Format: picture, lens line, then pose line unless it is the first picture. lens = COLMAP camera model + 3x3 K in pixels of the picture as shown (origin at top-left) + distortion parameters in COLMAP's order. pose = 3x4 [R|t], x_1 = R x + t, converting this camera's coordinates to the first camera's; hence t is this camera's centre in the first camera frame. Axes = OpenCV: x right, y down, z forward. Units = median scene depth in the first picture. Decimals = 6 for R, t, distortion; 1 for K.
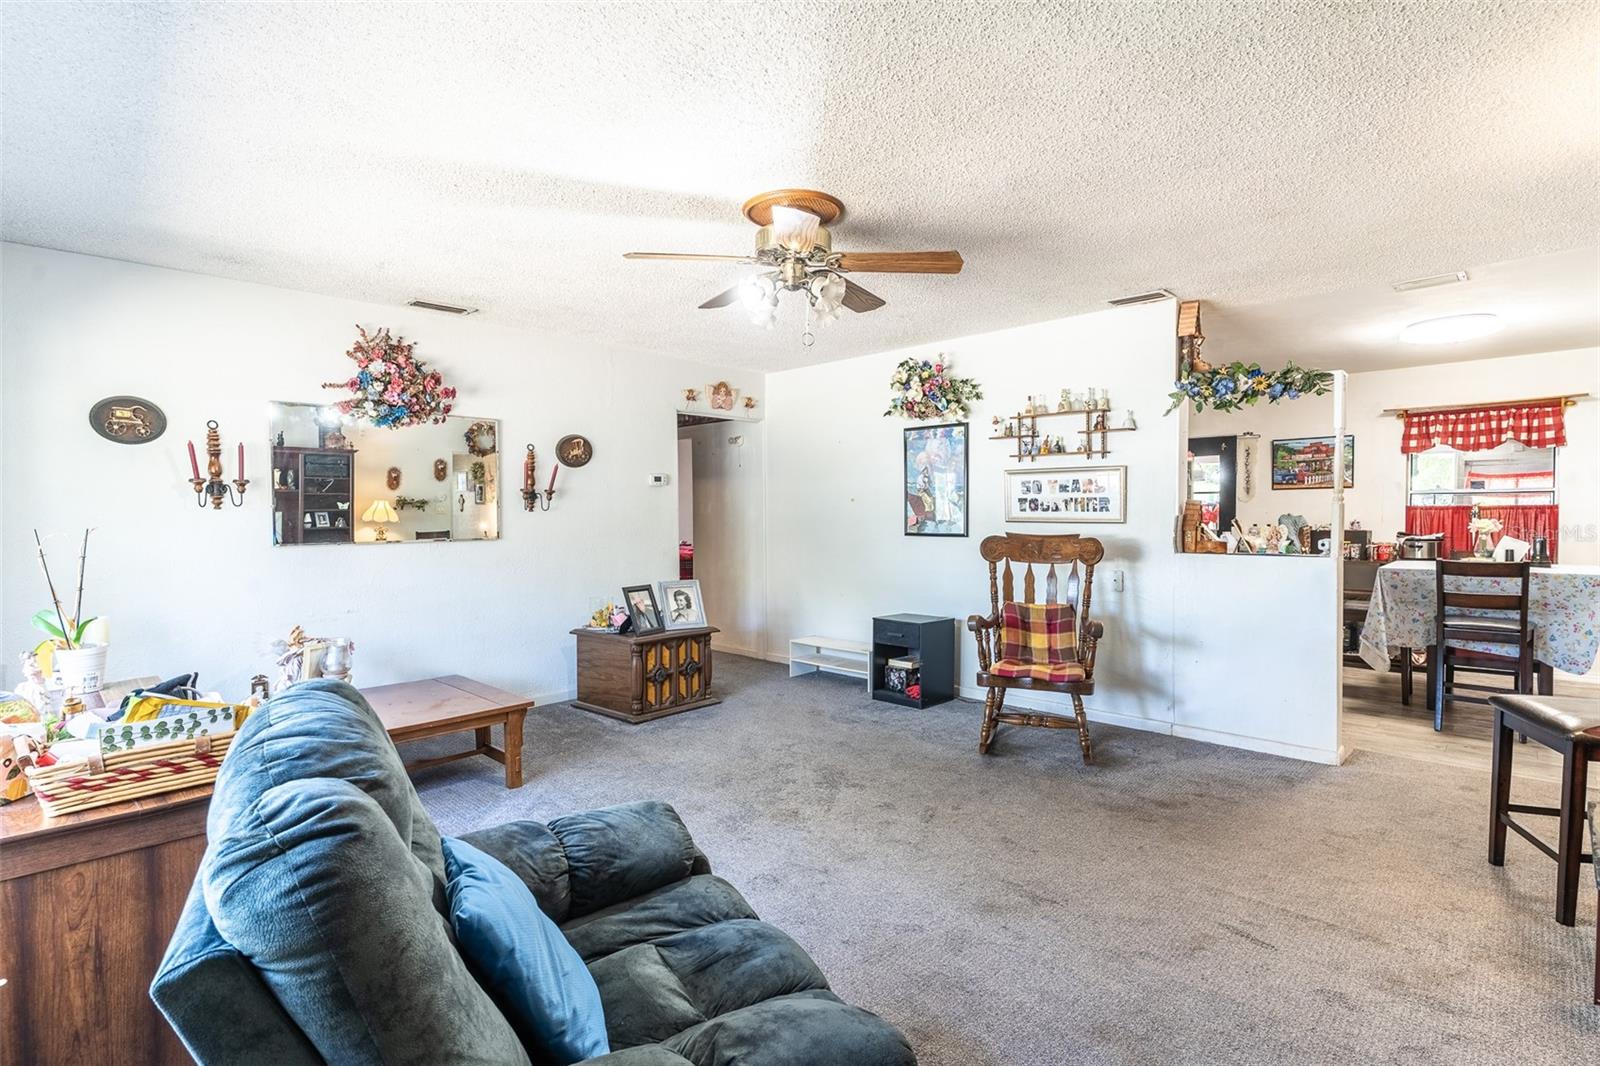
lens RADIAL K [[767.4, 0, 793.3], [0, 767.4, 530.3], [0, 0, 1]] dist [0.003892, -0.002028]
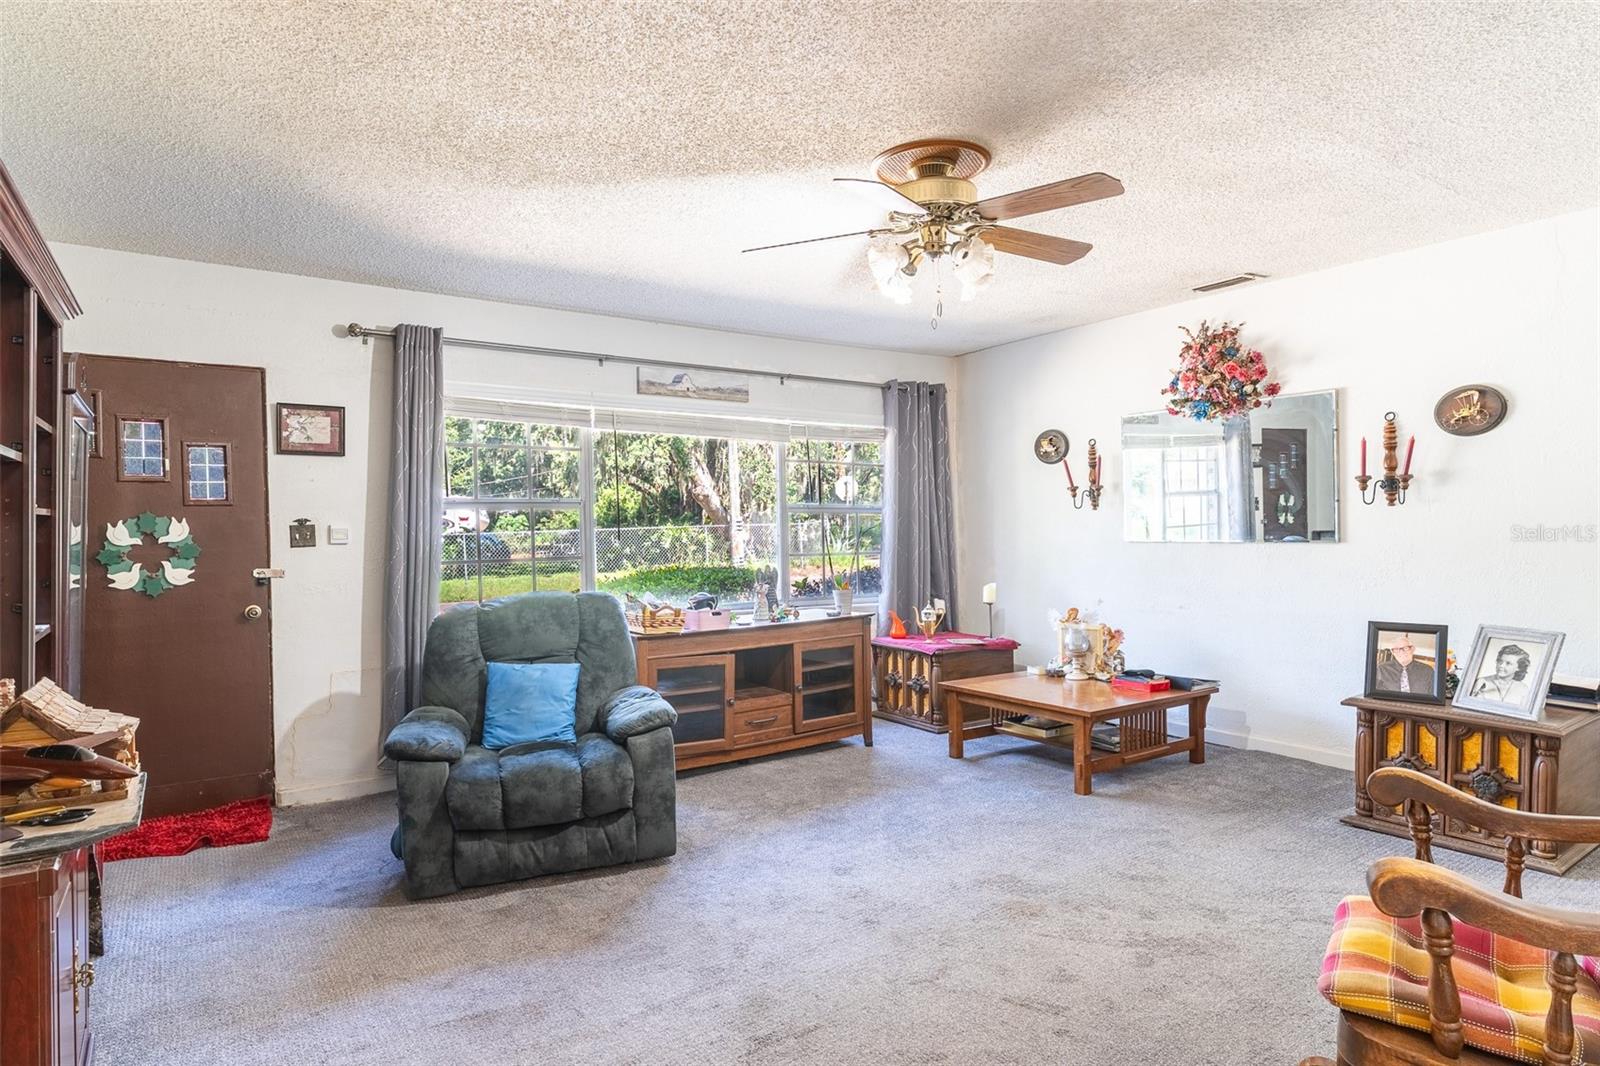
lens RADIAL K [[903.8, 0, 793.2], [0, 903.8, 525.4], [0, 0, 1]] dist [0.006836, 0.000104]
pose [[-0.206675, 0.009168, -0.978367, 0.637281], [-0.008318, 0.999903, 0.011127, -0.011777], [0.978374, 0.010438, -0.206579, 0.667529]]
